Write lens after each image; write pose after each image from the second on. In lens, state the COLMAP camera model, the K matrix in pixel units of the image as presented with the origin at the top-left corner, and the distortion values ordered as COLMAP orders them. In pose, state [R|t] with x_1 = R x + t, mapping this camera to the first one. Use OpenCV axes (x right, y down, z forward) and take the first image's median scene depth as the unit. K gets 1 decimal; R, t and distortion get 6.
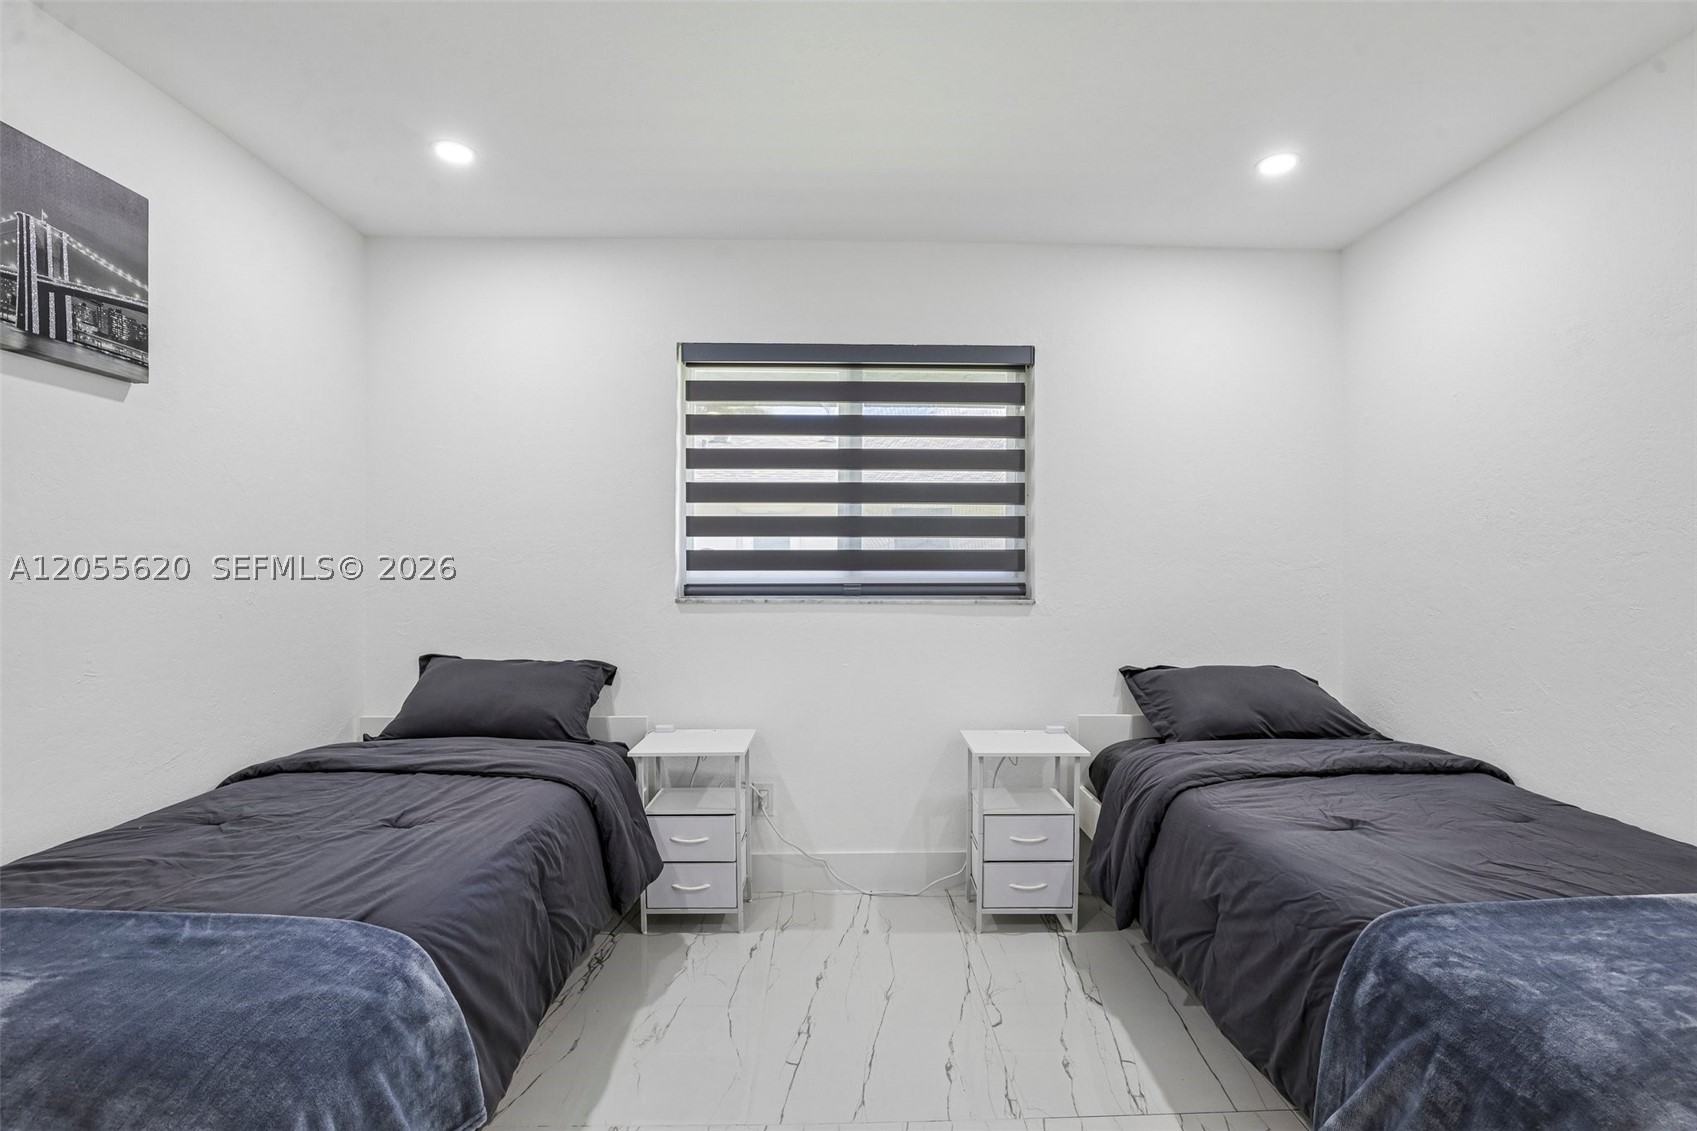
lens RADIAL K [[774.9, 0, 859.8], [0, 774.9, 571.0], [0, 0, 1]] dist [-0.043516, 0.008634]
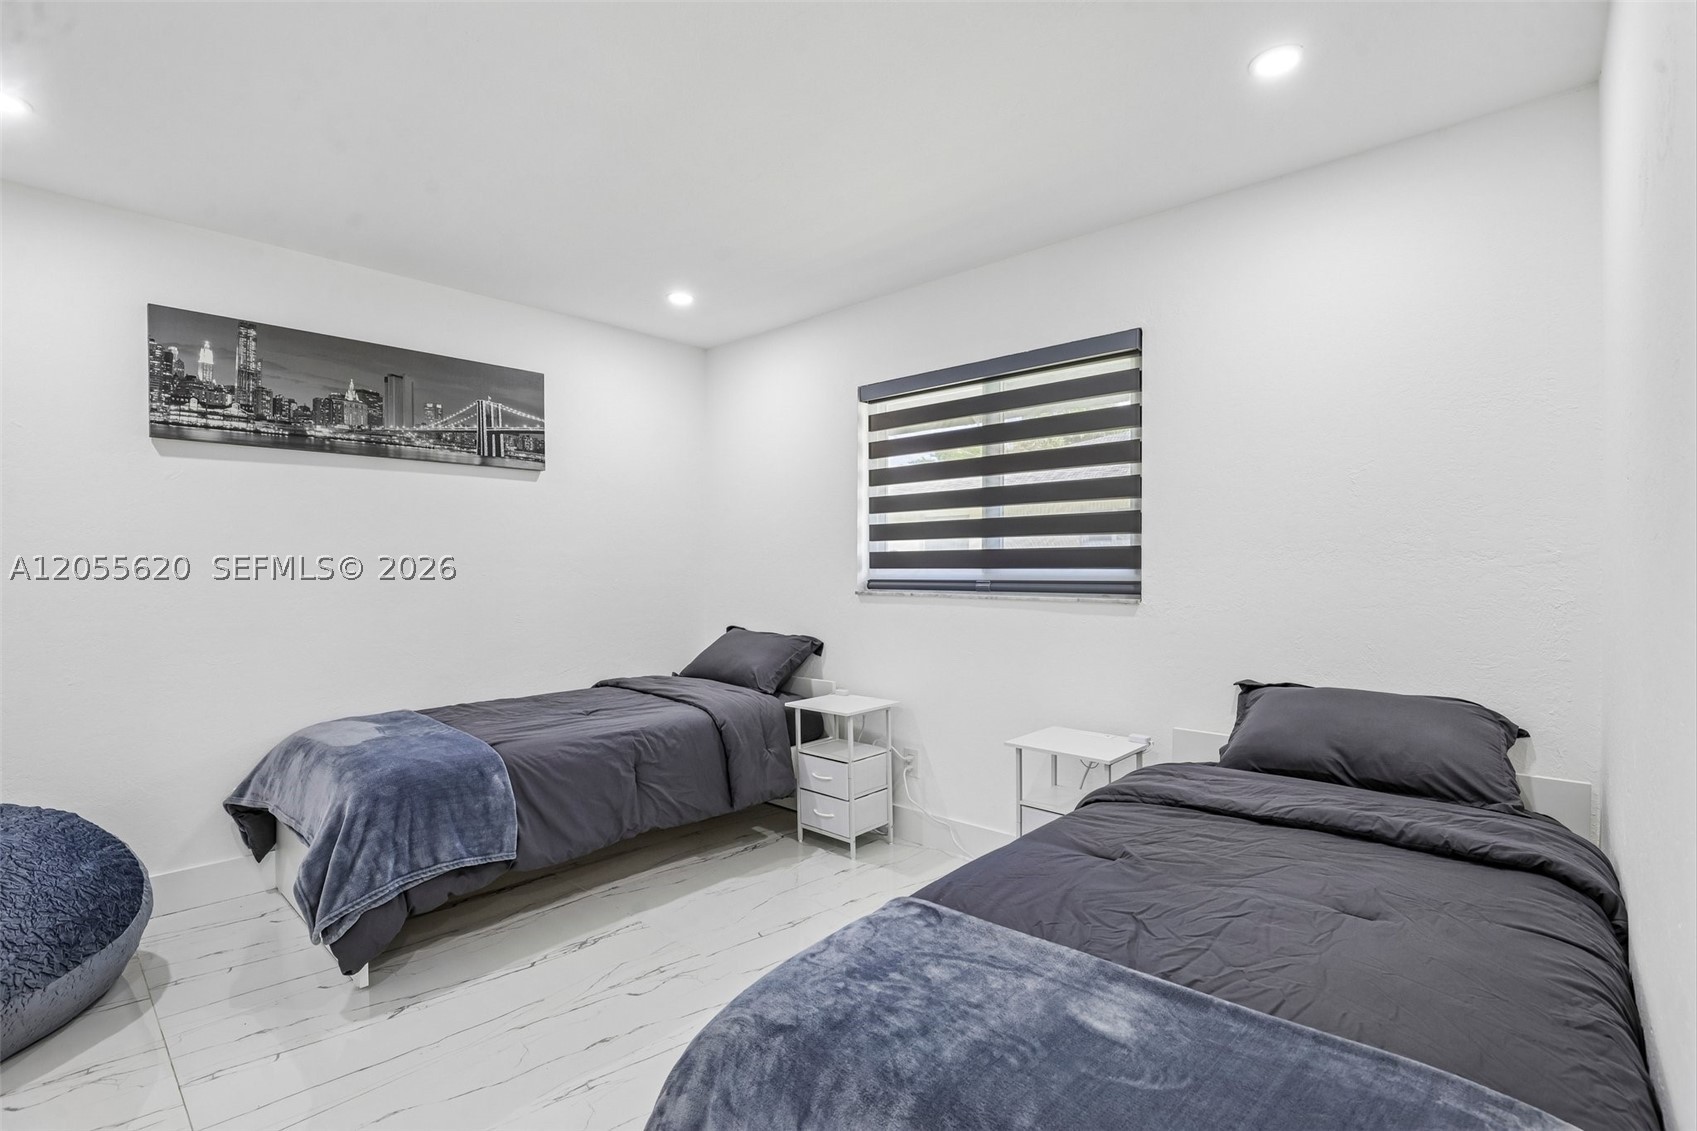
lens RADIAL K [[774.9, 0, 859.8], [0, 774.9, 571.0], [0, 0, 1]] dist [-0.043516, 0.008634]
pose [[0.720929, -0.000244, -0.693009, 0.727687], [0.000617, 1.000000, 0.000290, 0.003220], [0.693009, -0.000637, 0.720929, 0.108267]]
